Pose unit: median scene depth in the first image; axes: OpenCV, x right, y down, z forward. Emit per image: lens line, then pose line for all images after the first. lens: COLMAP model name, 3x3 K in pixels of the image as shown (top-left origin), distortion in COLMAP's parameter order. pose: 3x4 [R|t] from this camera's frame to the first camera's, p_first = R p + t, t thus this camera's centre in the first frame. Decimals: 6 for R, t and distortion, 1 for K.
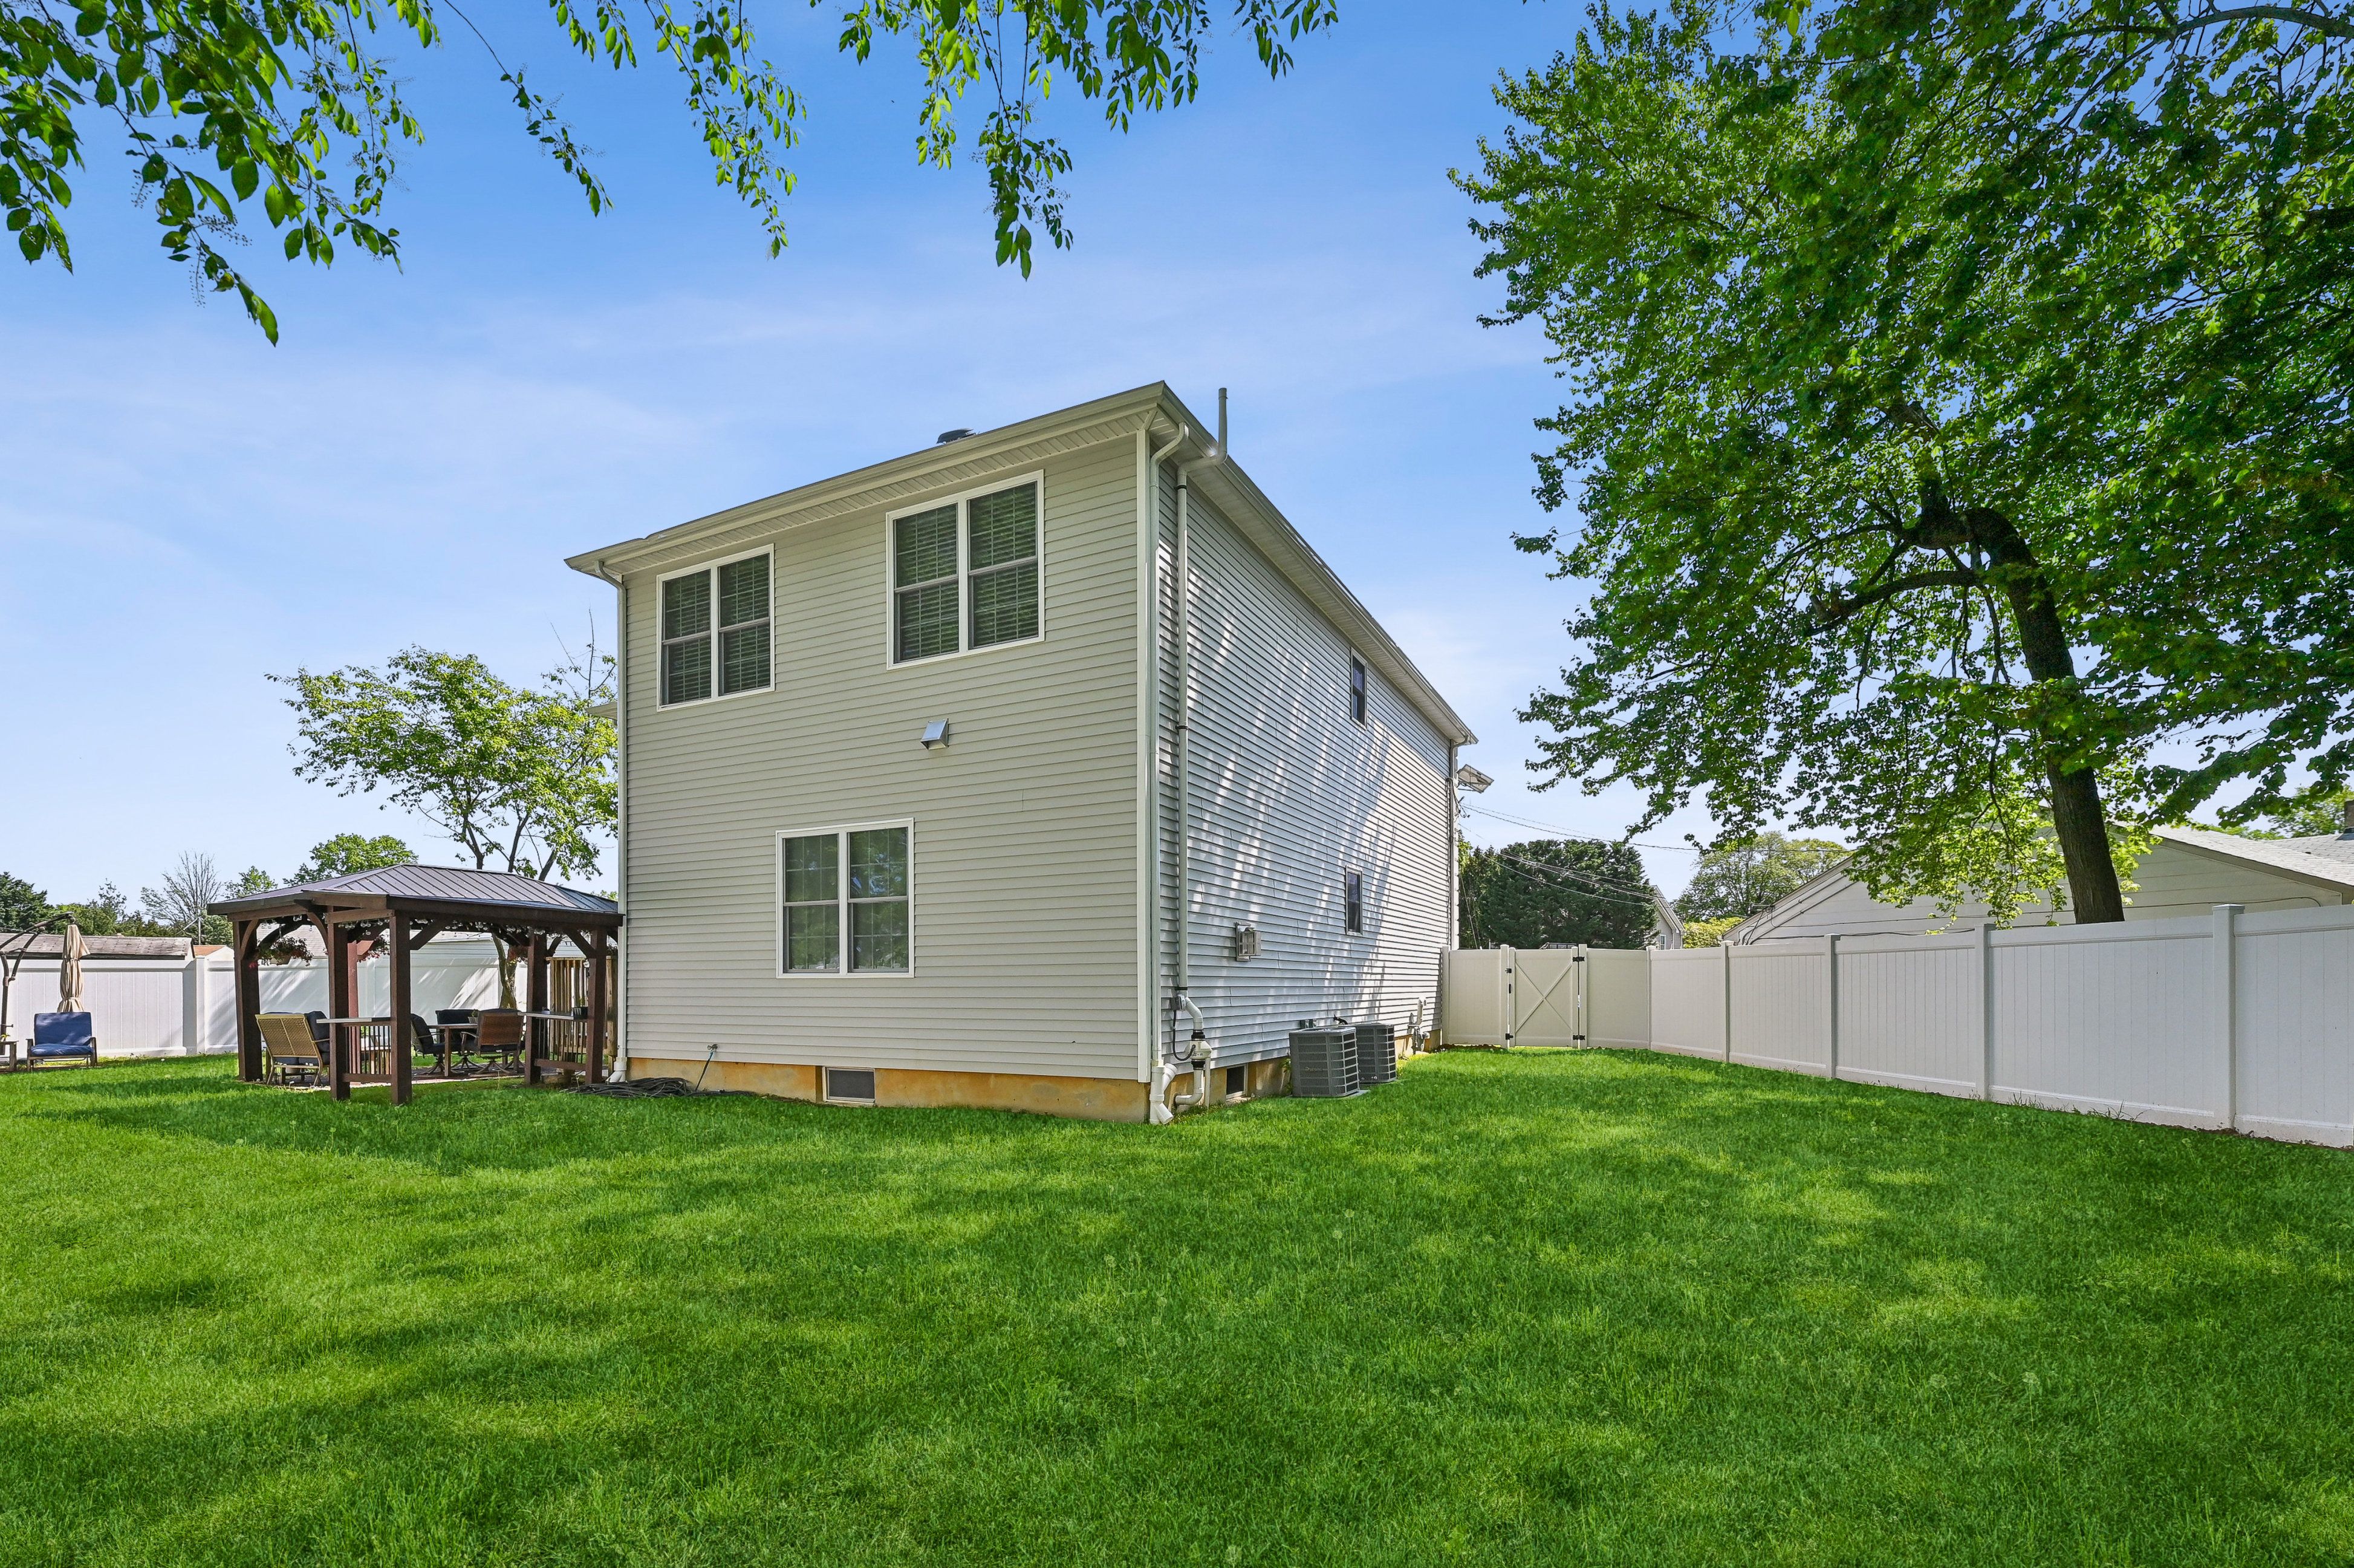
lens RADIAL K [[954.4, 0, 1177.6], [0, 954.4, 777.9], [0, 0, 1]] dist [-0.000957, 0.000060]
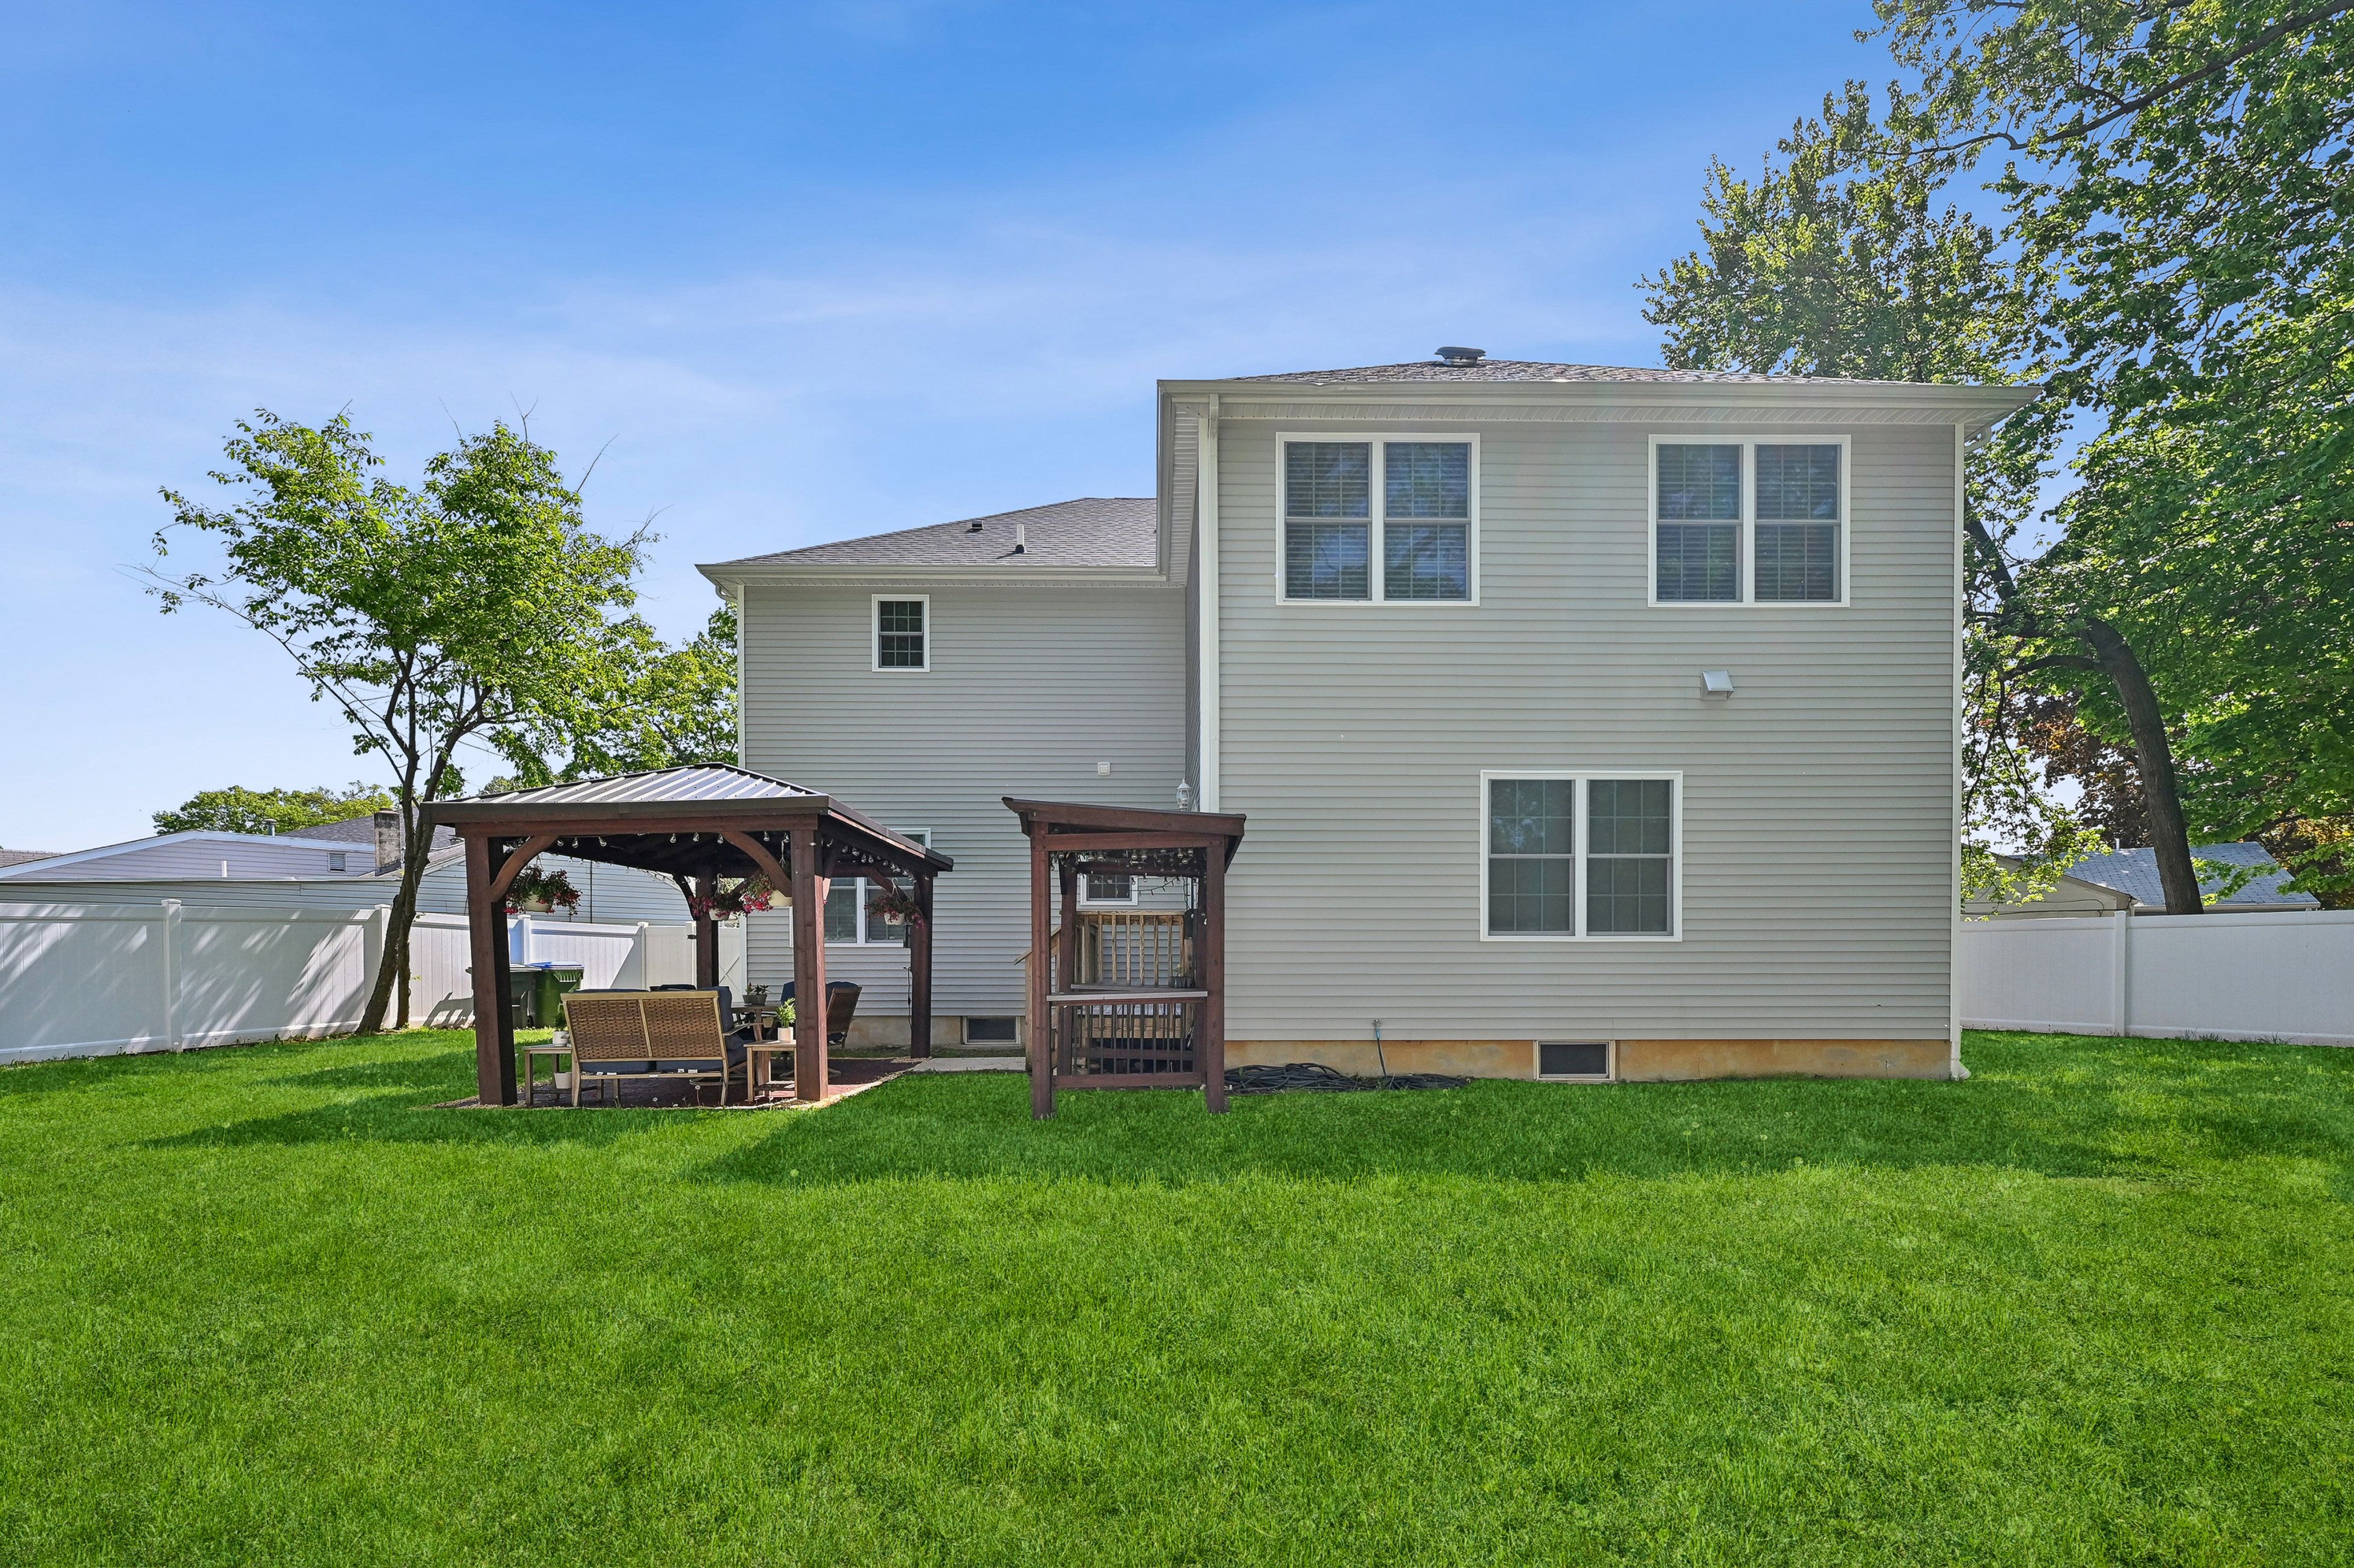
lens RADIAL K [[927.8, 0, 1178.5], [0, 927.8, 819.2], [0, 0, 1]] dist [-0.024310, 0.000015]
pose [[0.900066, 0.094812, 0.425314, -1.011647], [-0.098275, 0.995063, -0.013848, 0.138640], [-0.424527, -0.029334, 0.904940, 0.367707]]
